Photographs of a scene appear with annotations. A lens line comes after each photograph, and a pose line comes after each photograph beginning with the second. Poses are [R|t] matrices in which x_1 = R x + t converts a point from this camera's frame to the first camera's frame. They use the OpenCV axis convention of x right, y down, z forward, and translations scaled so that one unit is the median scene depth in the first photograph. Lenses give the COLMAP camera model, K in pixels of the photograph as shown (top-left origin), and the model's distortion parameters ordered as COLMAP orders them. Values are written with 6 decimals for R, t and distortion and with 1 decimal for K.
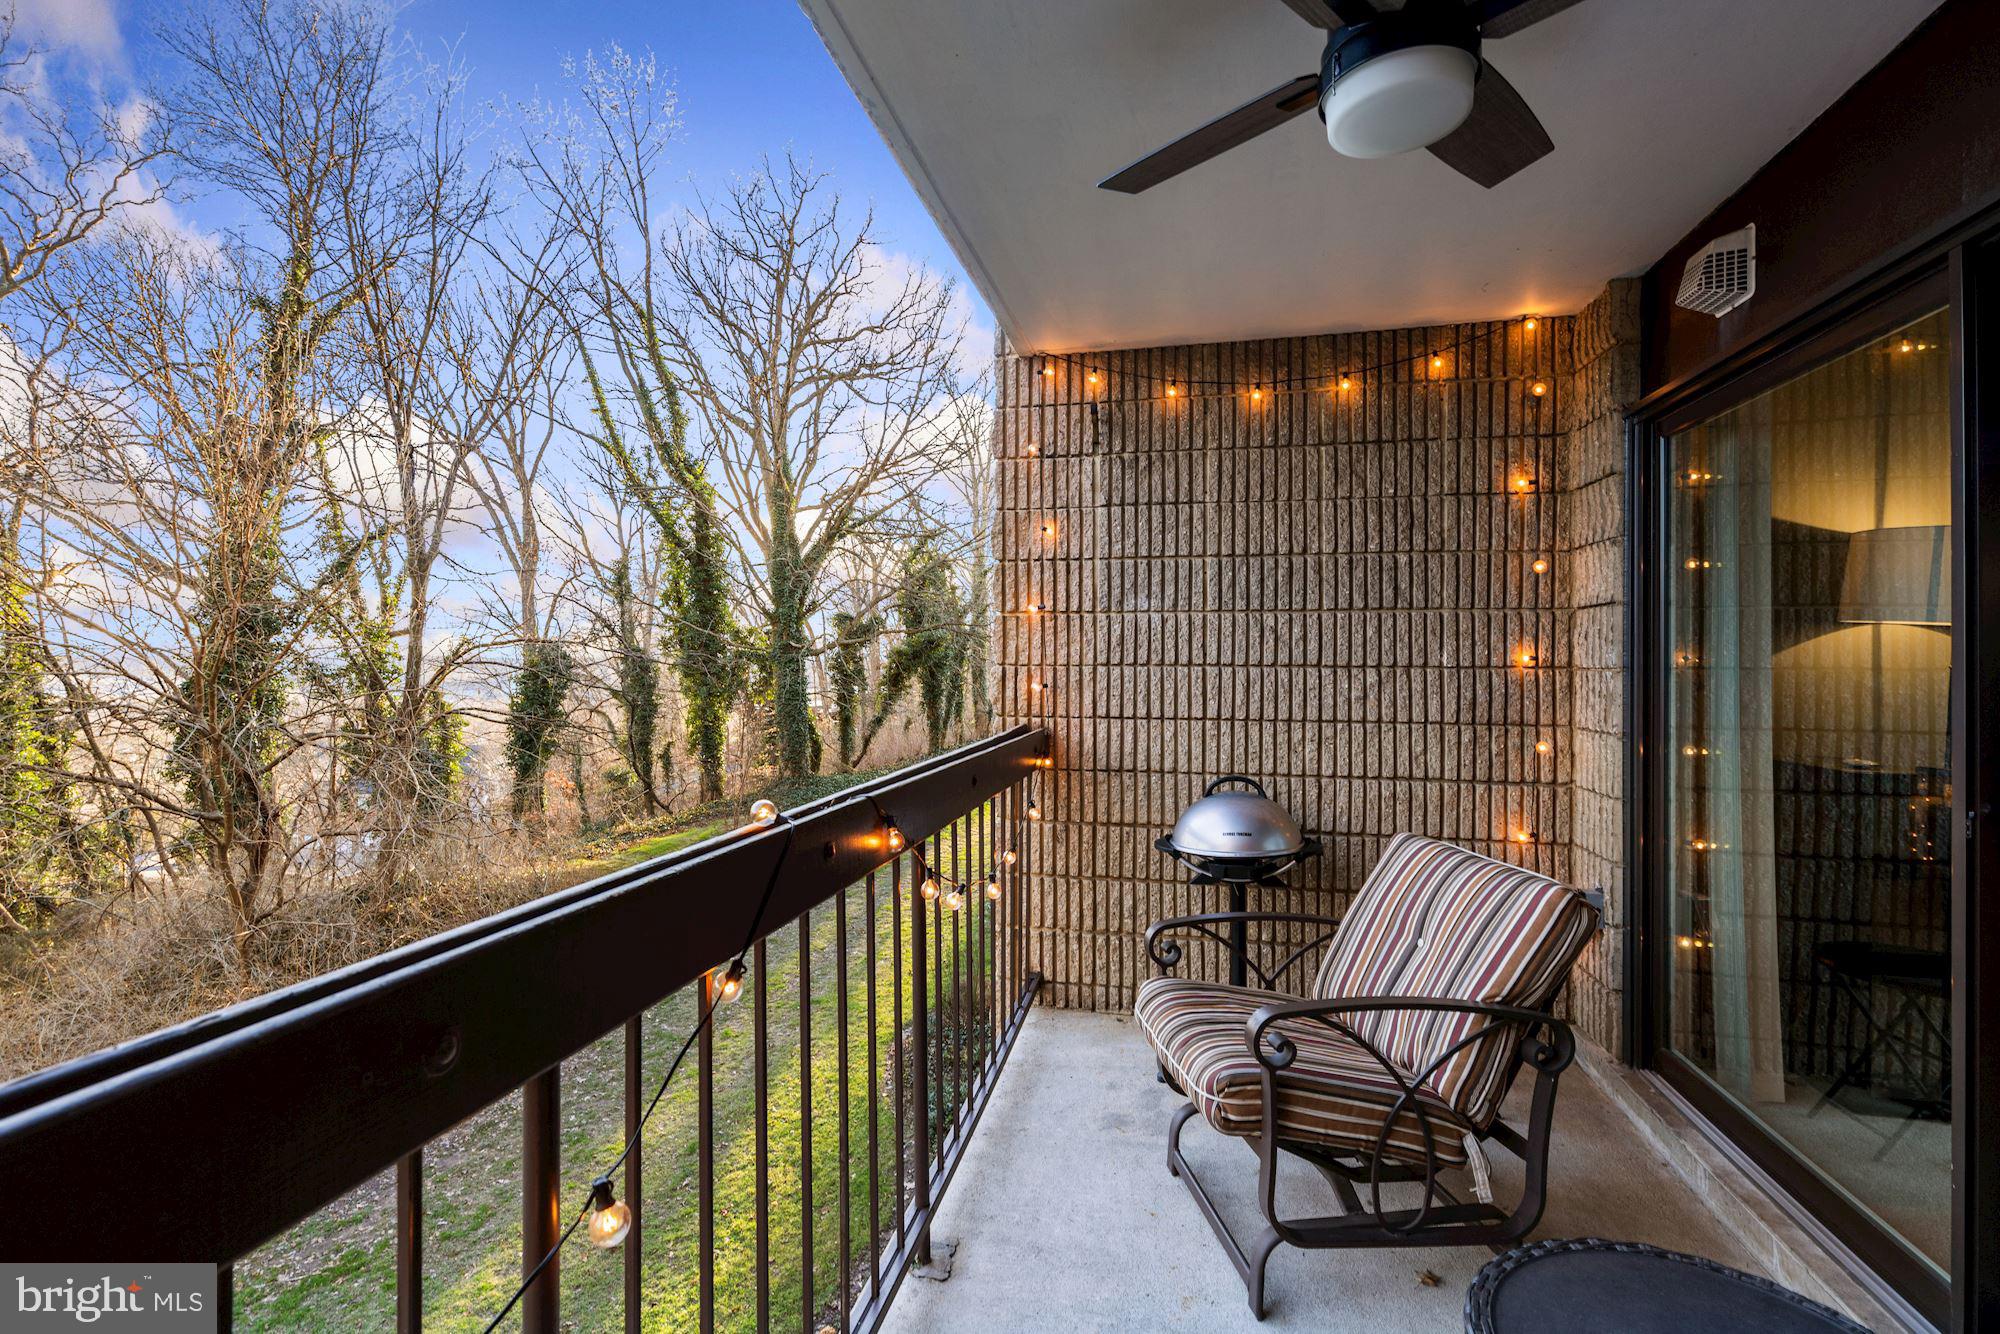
lens RADIAL K [[895.7, 0, 991.3], [0, 895.7, 661.6], [0, 0, 1]] dist [-0.041818, 0.000028]
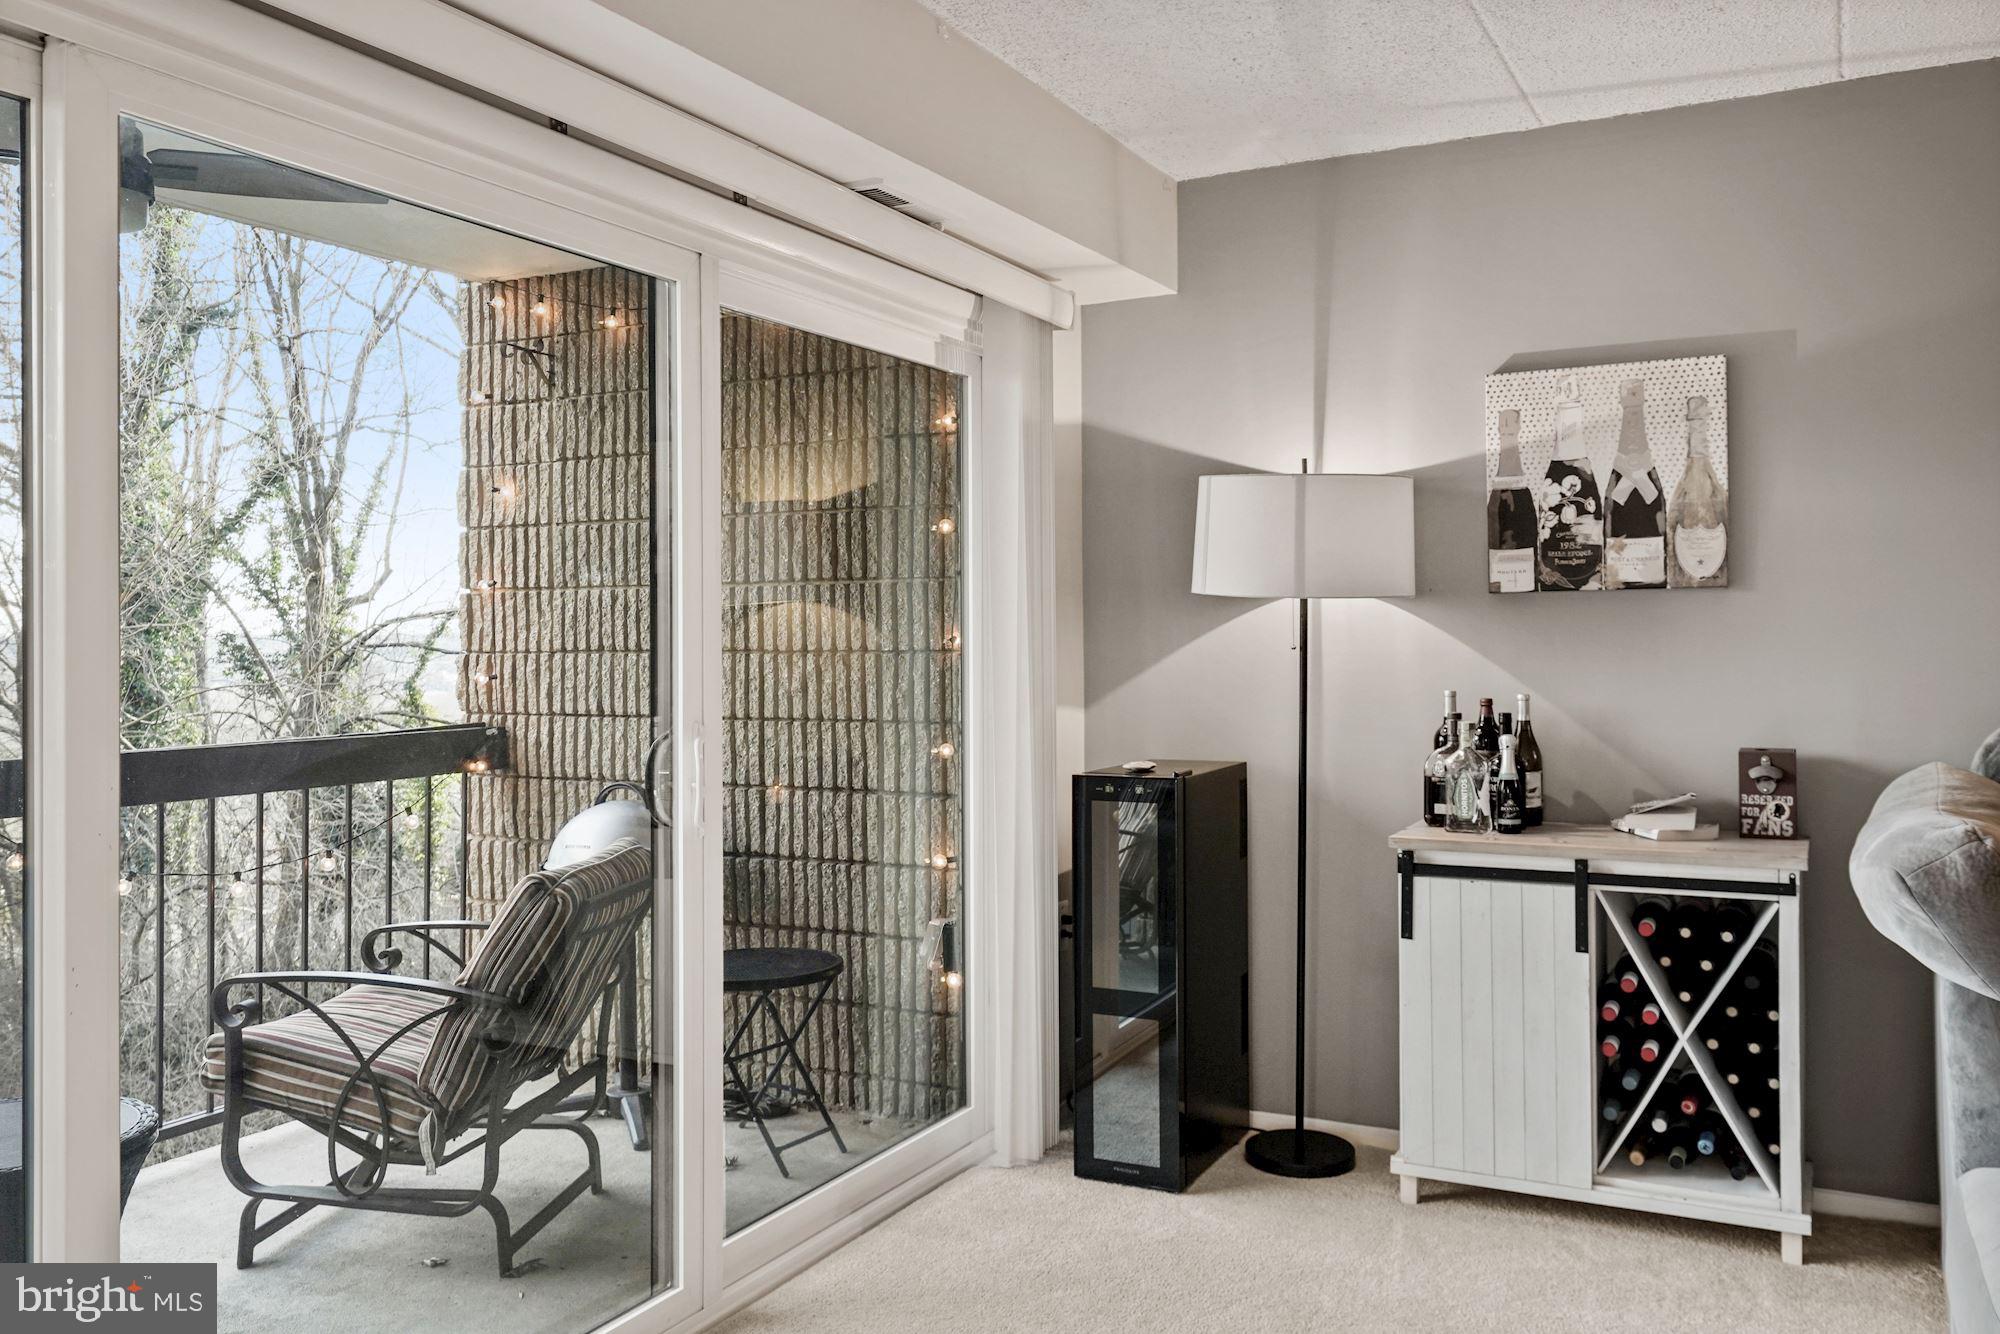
lens RADIAL K [[1604.7, 0, 1003.0], [0, 1604.7, 633.7], [0, 0, 1]] dist [0.007675, 0.006768]
pose [[0.973303, -0.010810, -0.229269, 0.877414], [0.010457, 0.999942, -0.002753, -0.004458], [0.229286, 0.000282, 0.973359, -0.364491]]
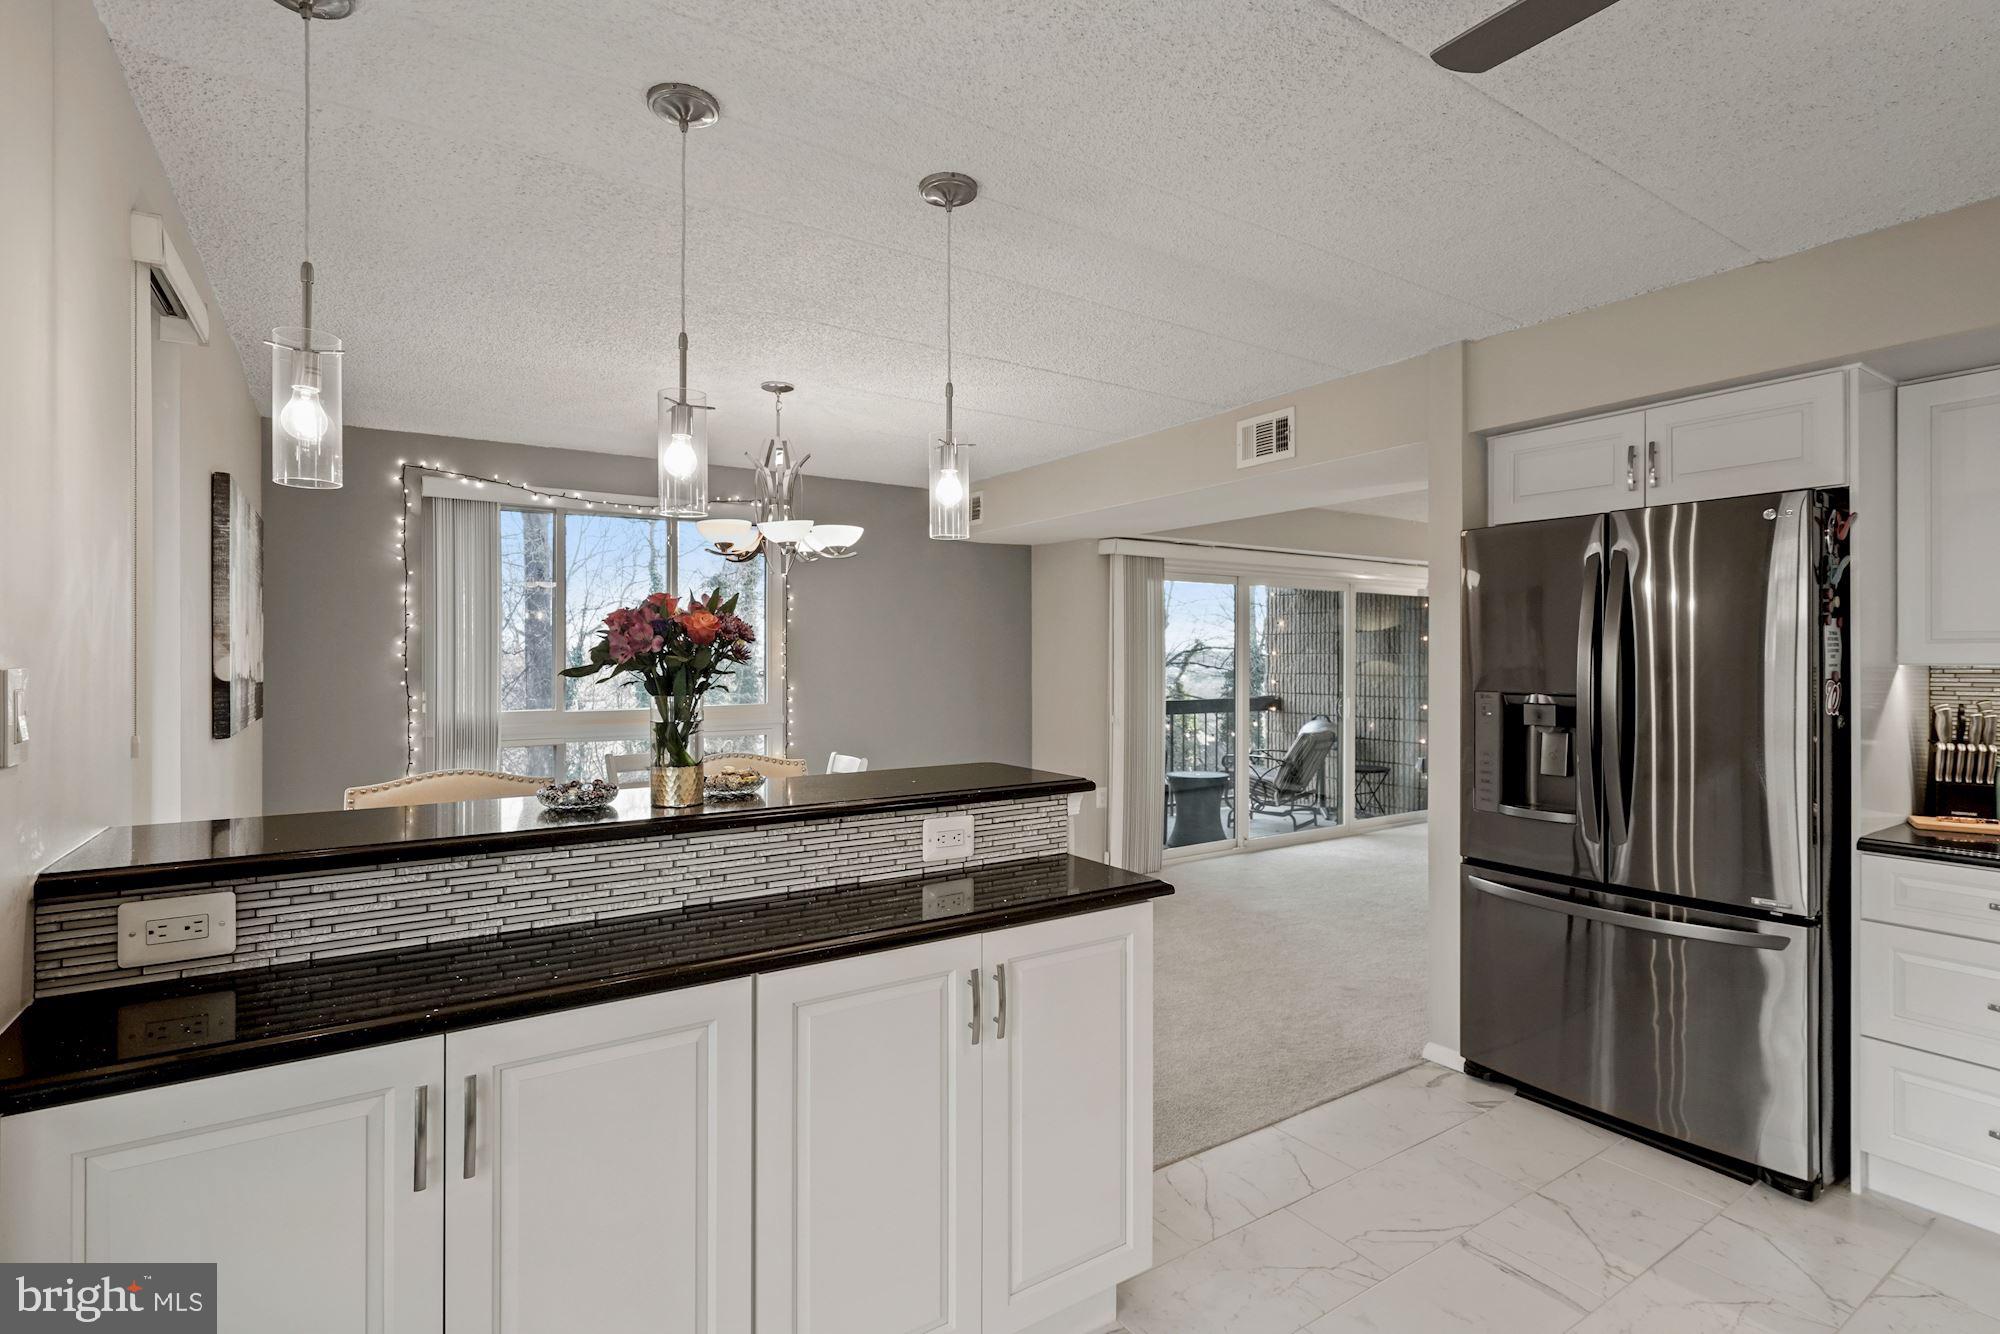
lens RADIAL K [[962.1, 0, 1001.1], [0, 962.1, 656.6], [0, 0, 1]] dist [0.001046, 0.001107]
pose [[0.735844, -0.005509, -0.677129, 1.423981], [0.005976, 0.999981, -0.001640, -0.048334], [0.677125, -0.002840, 0.735863, -1.718179]]
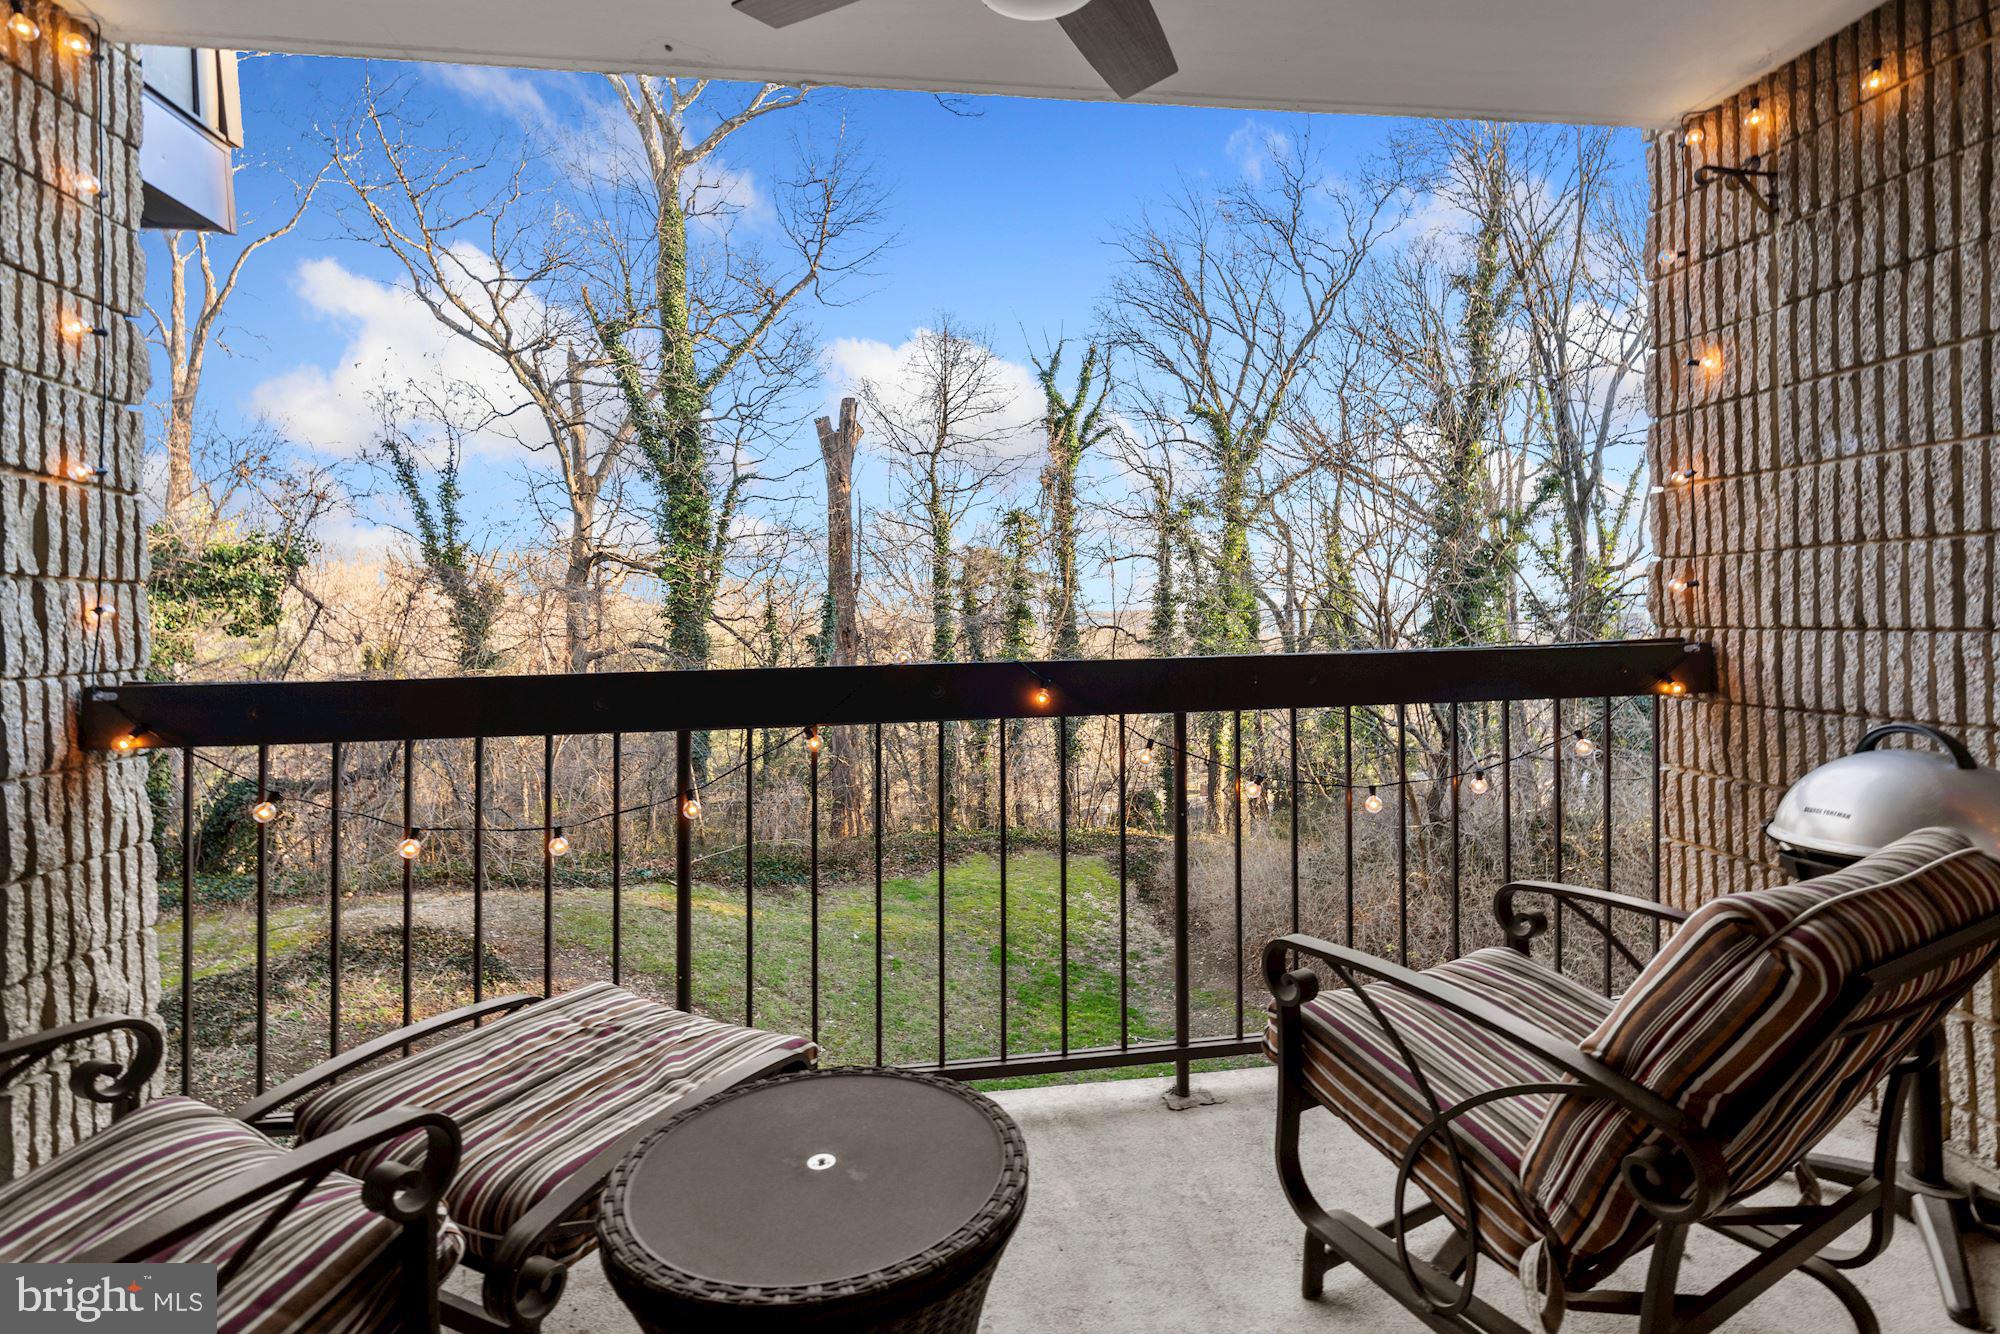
lens RADIAL K [[952.9, 0, 1004.2], [0, 952.9, 617.1], [0, 0, 1]] dist [-0.001086, -0.000109]
pose [[0.369360, -0.009890, -0.929234, 0.563814], [0.024754, 0.999693, -0.000800, 0.041163], [0.928957, -0.022706, 0.369491, 0.208853]]
